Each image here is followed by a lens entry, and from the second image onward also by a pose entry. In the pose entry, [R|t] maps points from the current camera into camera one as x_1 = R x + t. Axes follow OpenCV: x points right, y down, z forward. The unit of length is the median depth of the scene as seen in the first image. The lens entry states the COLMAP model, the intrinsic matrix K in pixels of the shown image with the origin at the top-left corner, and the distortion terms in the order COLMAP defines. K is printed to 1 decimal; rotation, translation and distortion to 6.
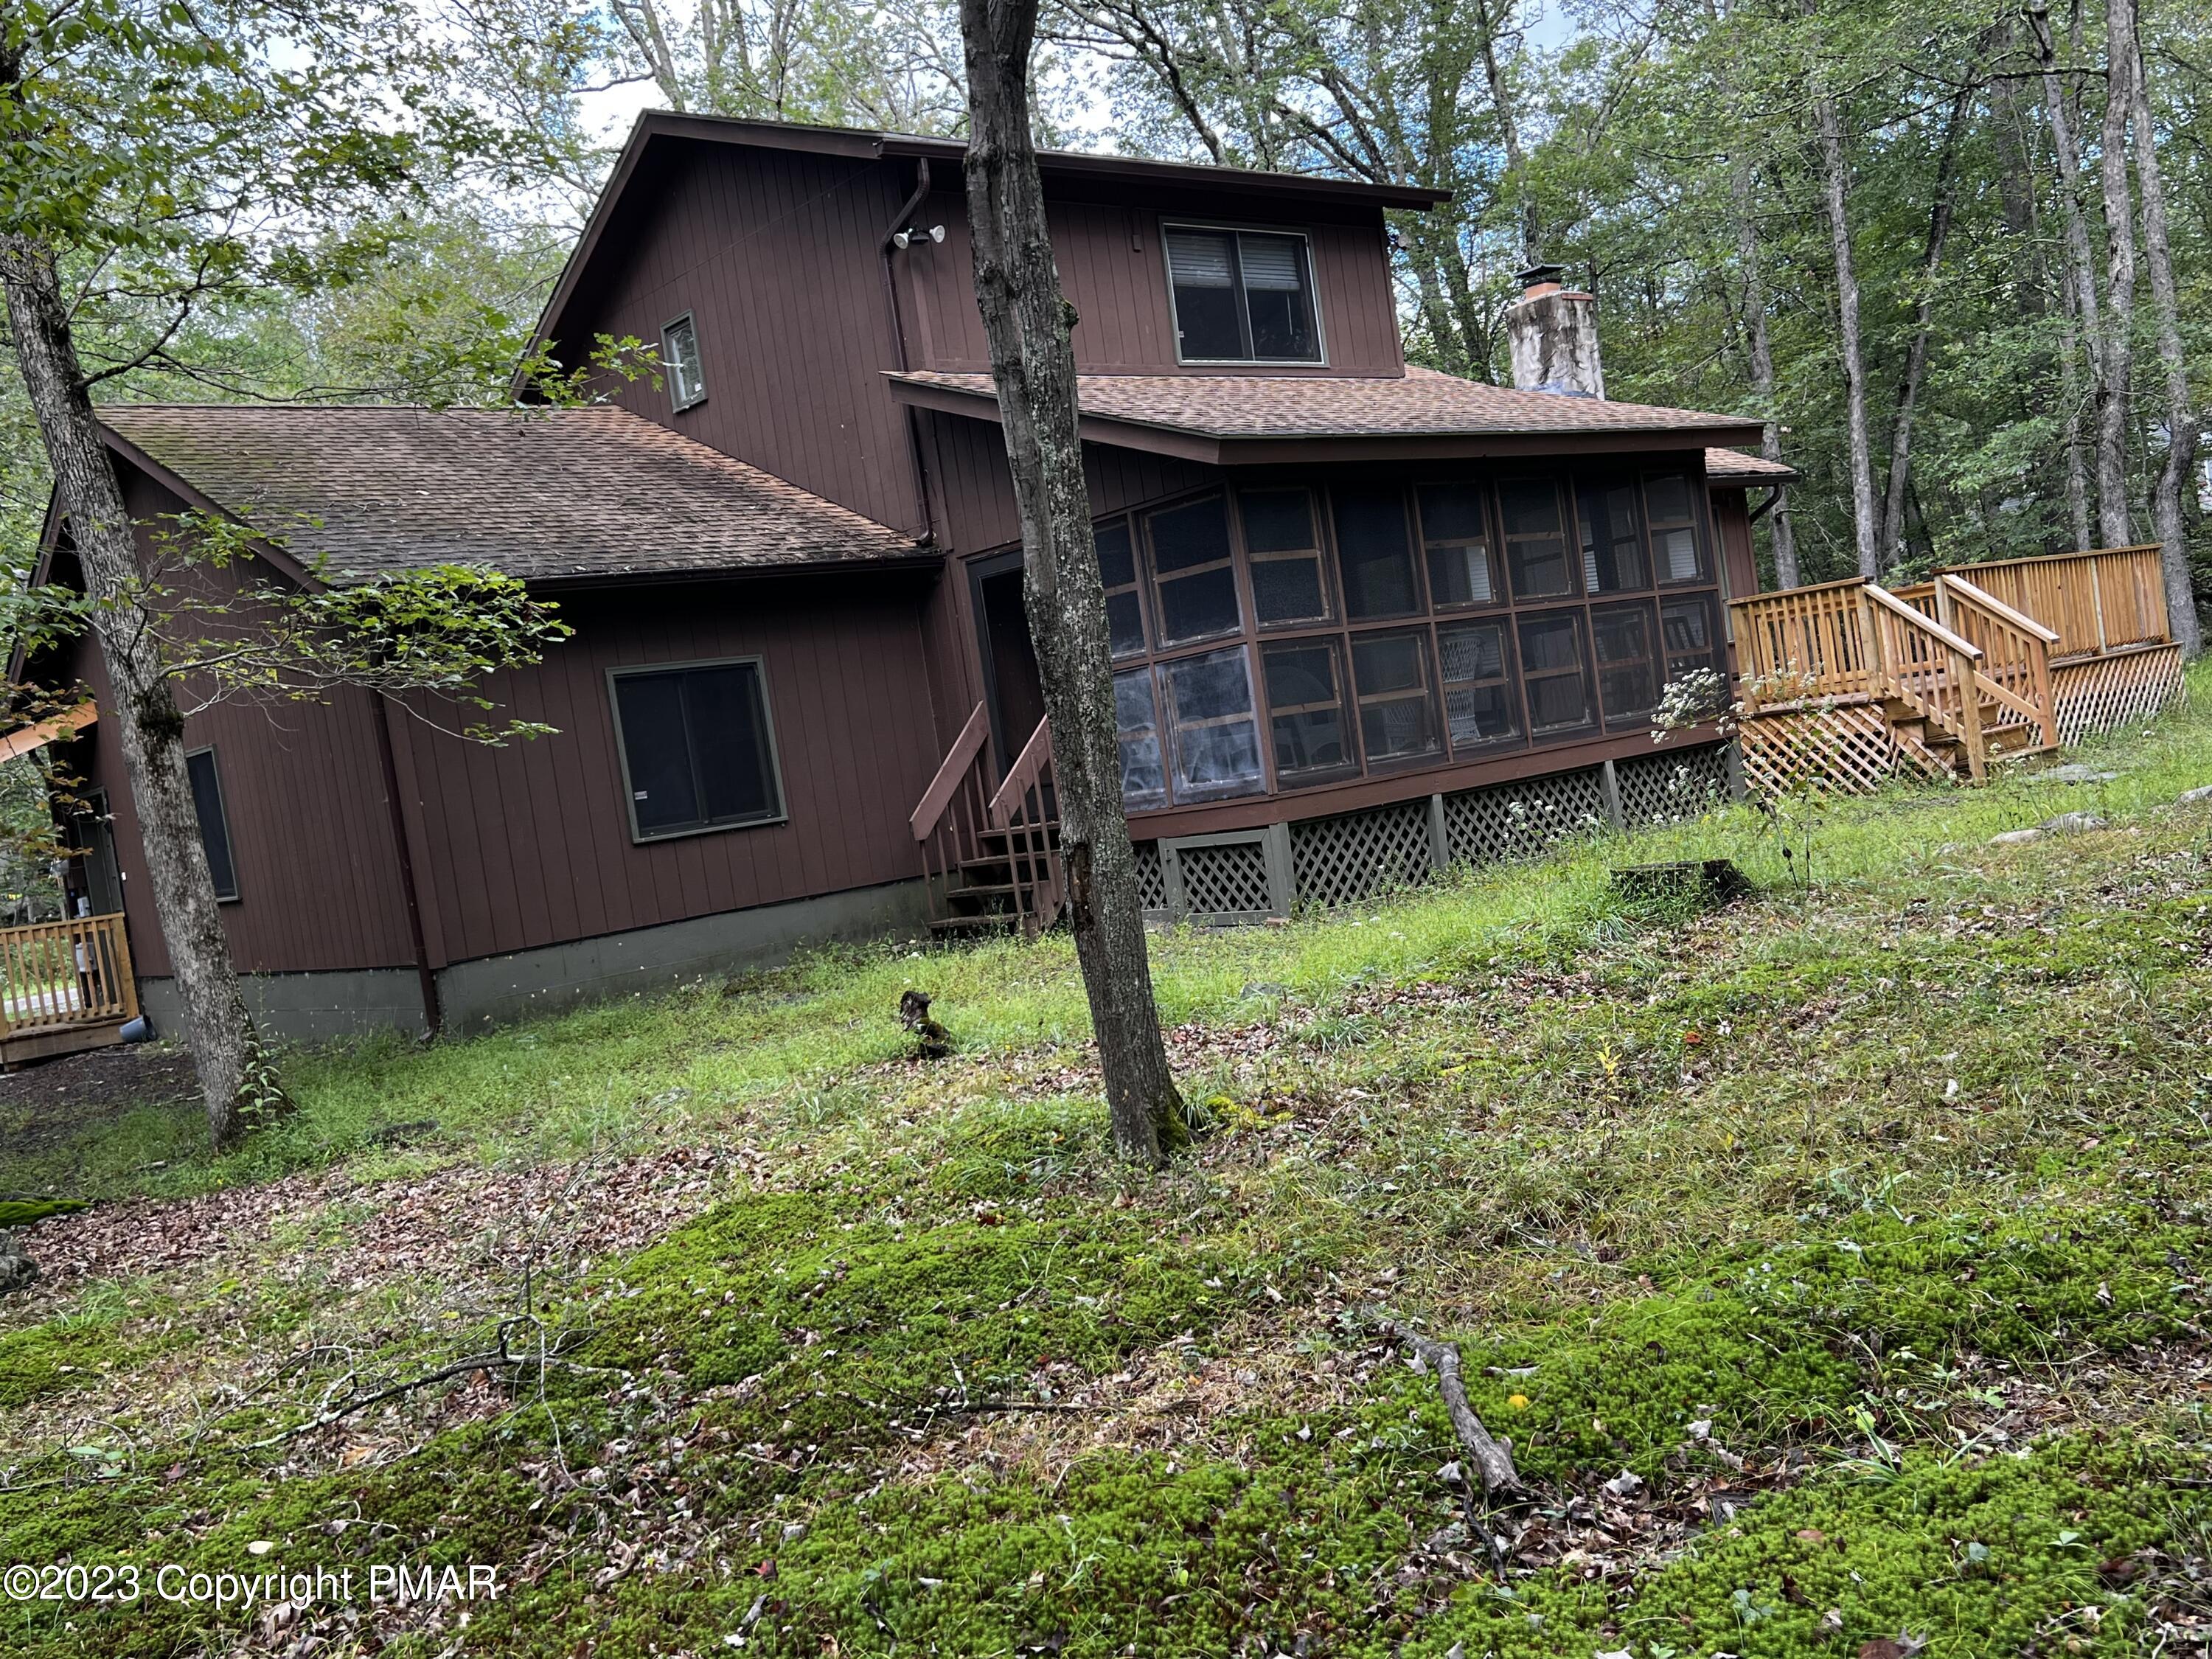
lens RADIAL K [[2012.8, 0, 1101.1], [0, 2012.8, 828.4], [0, 0, 1]] dist [0.014093, 0.000000]
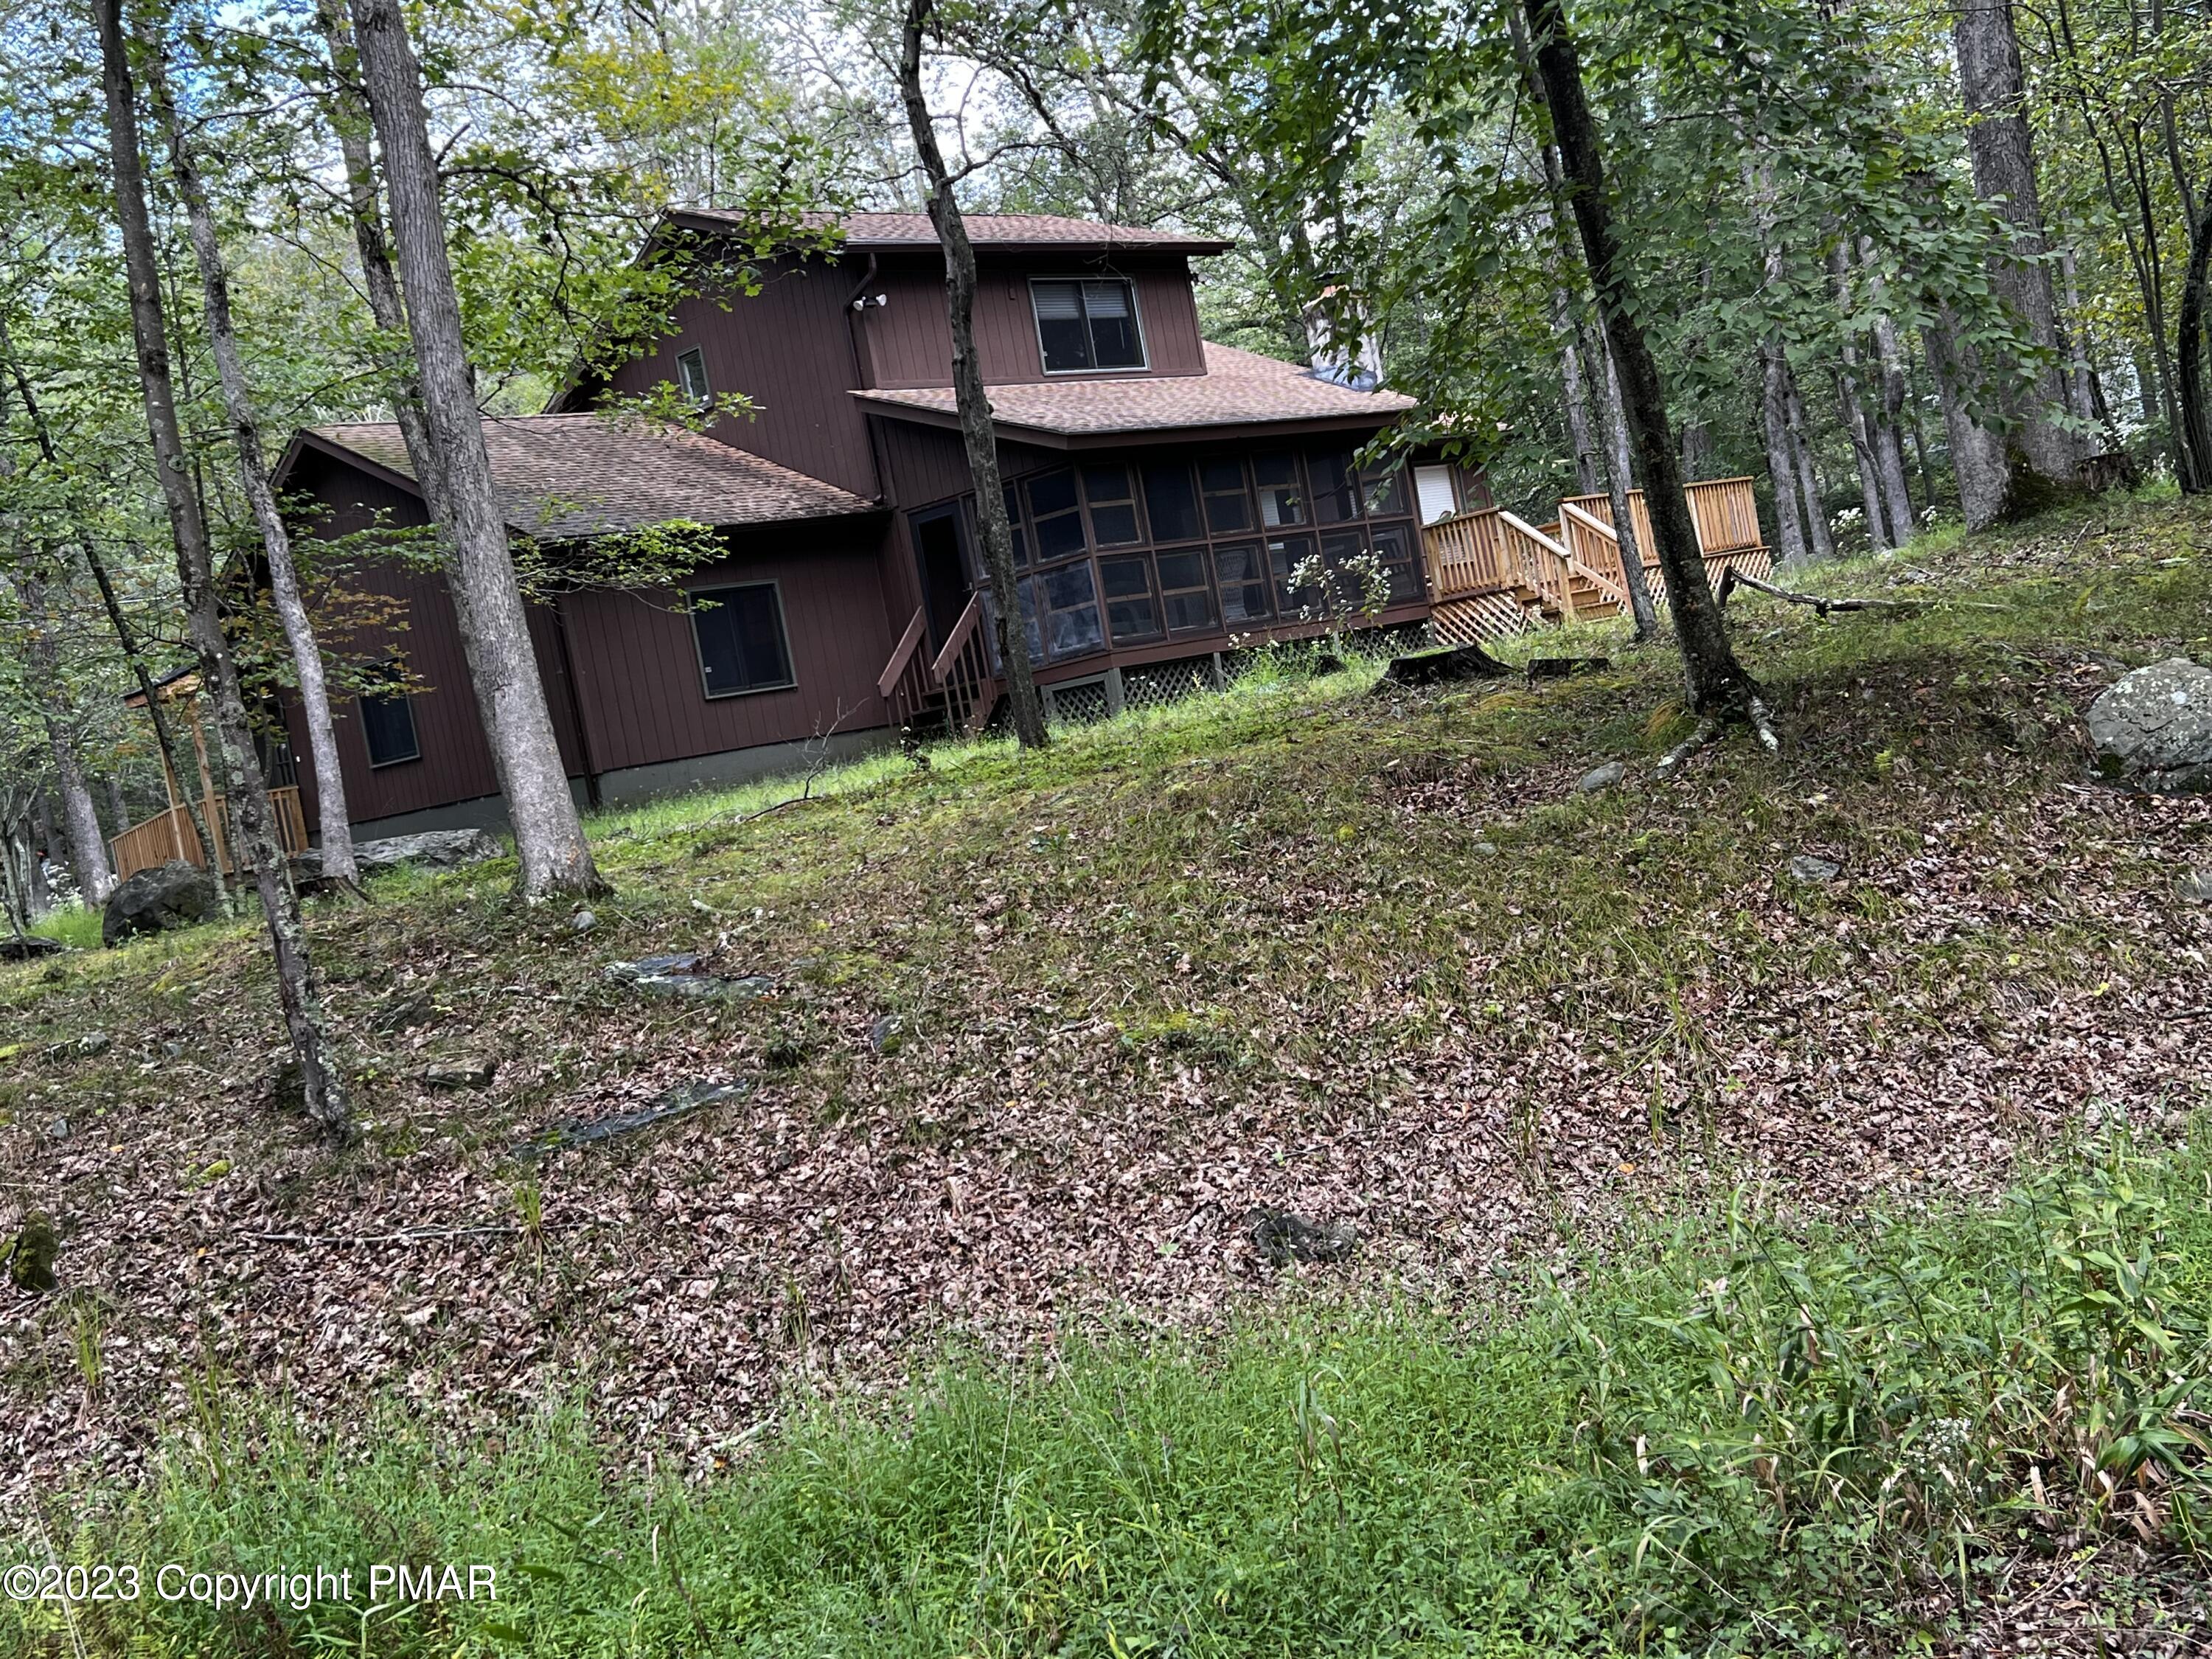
lens RADIAL K [[2414.9, 0, 1109.3], [0, 2414.9, 832.9], [0, 0, 1]] dist [0.022437, 0.000000]
pose [[0.998025, -0.036702, 0.050983, -0.017589], [0.036879, 0.999317, -0.002525, 0.119928], [-0.050856, 0.004400, 0.998696, -0.840757]]
